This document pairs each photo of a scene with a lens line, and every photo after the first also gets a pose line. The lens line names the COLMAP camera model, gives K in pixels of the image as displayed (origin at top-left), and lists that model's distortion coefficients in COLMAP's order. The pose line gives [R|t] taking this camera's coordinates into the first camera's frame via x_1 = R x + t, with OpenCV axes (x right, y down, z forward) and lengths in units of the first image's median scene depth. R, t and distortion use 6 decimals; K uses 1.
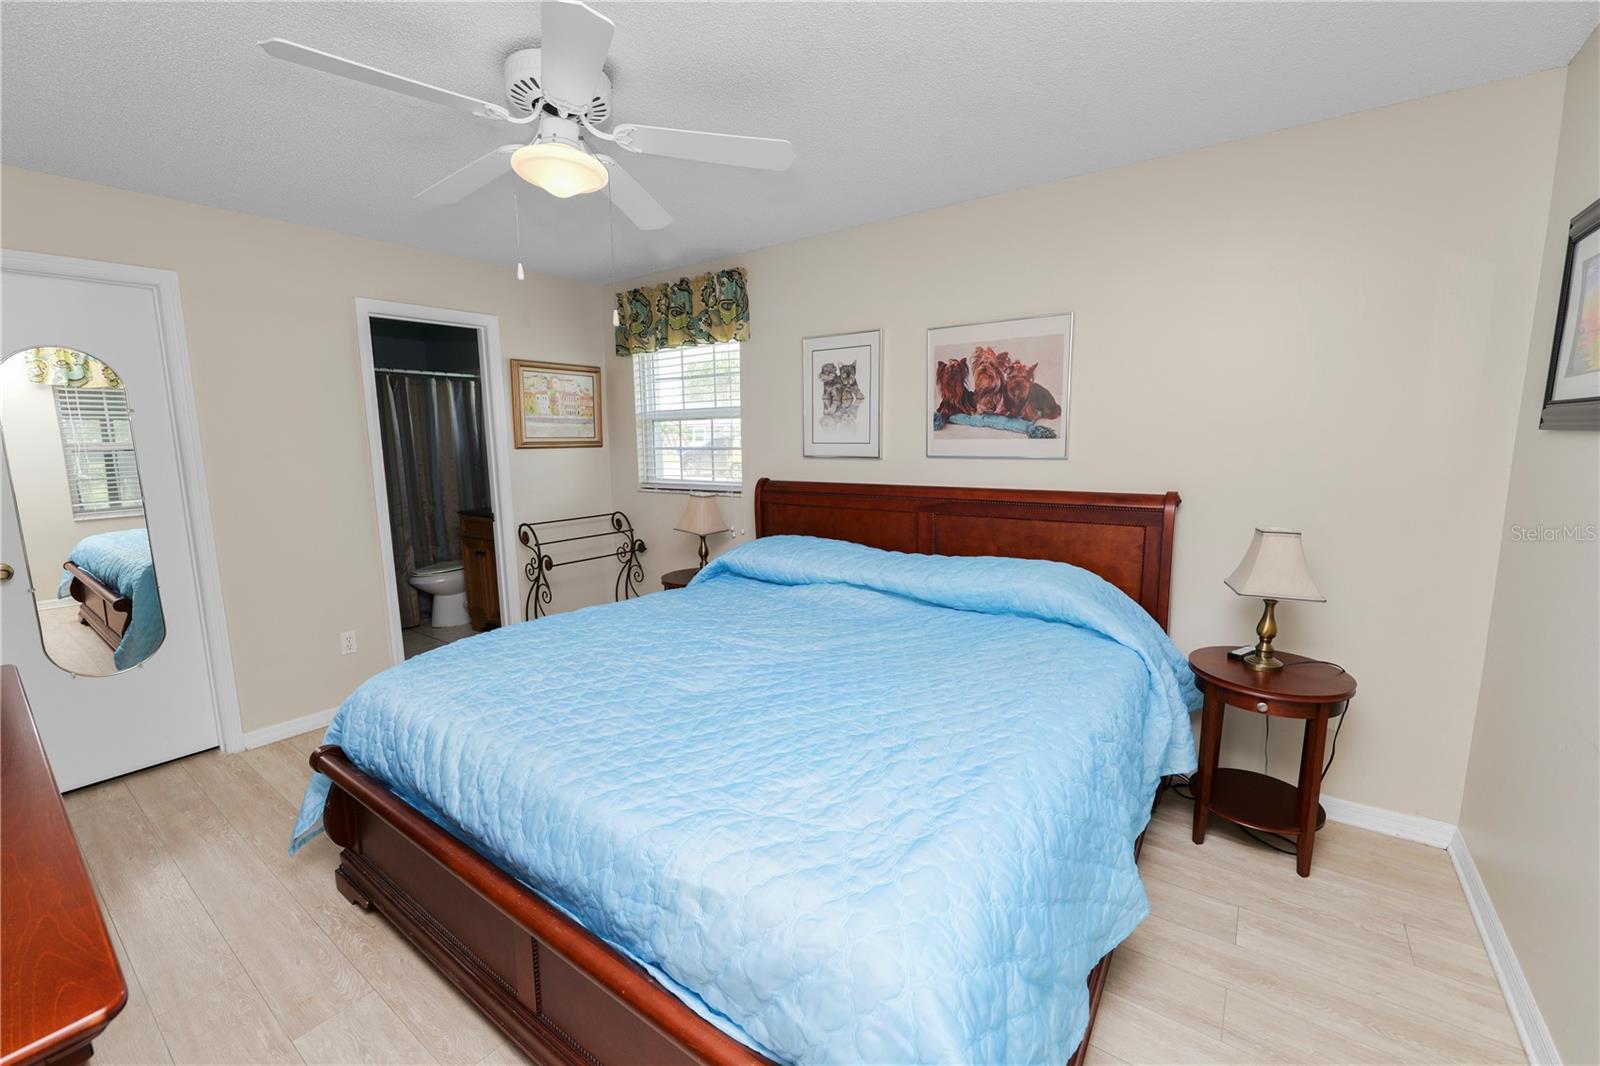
lens RADIAL K [[651.9, 0, 803.1], [0, 651.9, 525.4], [0, 0, 1]] dist [-0.013265, 0.001191]
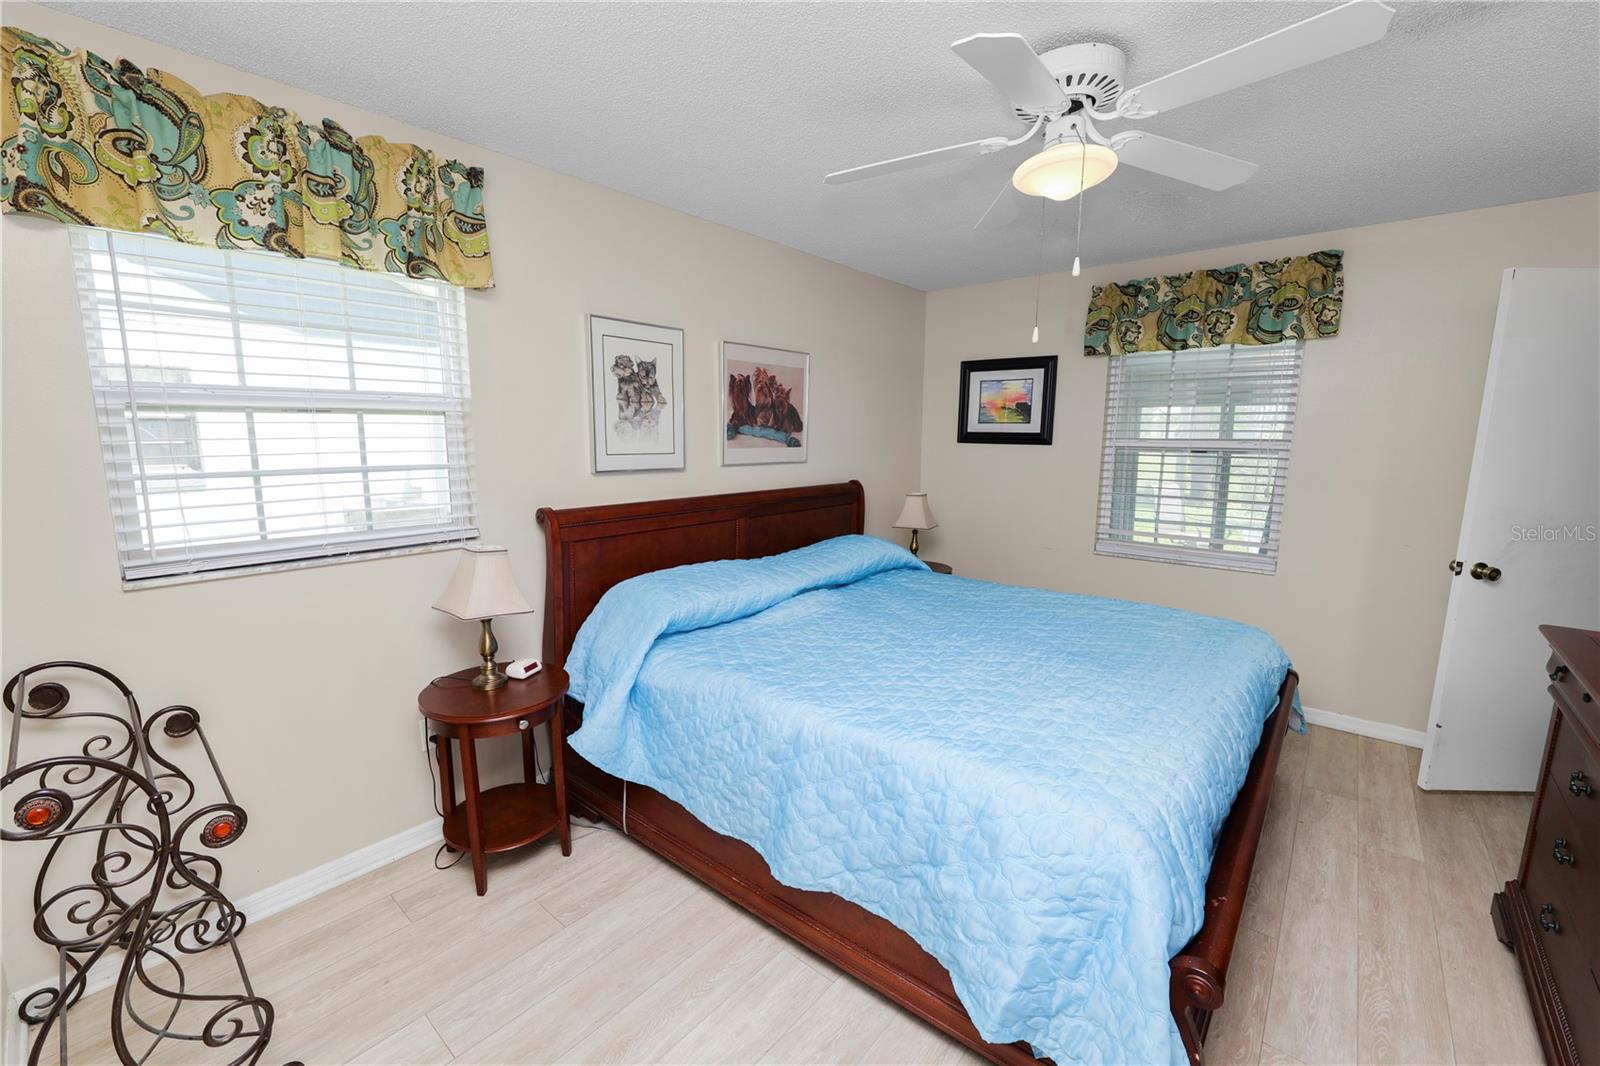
lens RADIAL K [[651.9, 0, 795.8], [0, 651.9, 535.3], [0, 0, 1]] dist [-0.013265, 0.001191]
pose [[0.081264, -0.132336, 0.987868, -0.789381], [0.141403, 0.982652, 0.120005, -0.099344], [-0.986611, 0.129935, 0.098567, 0.760709]]
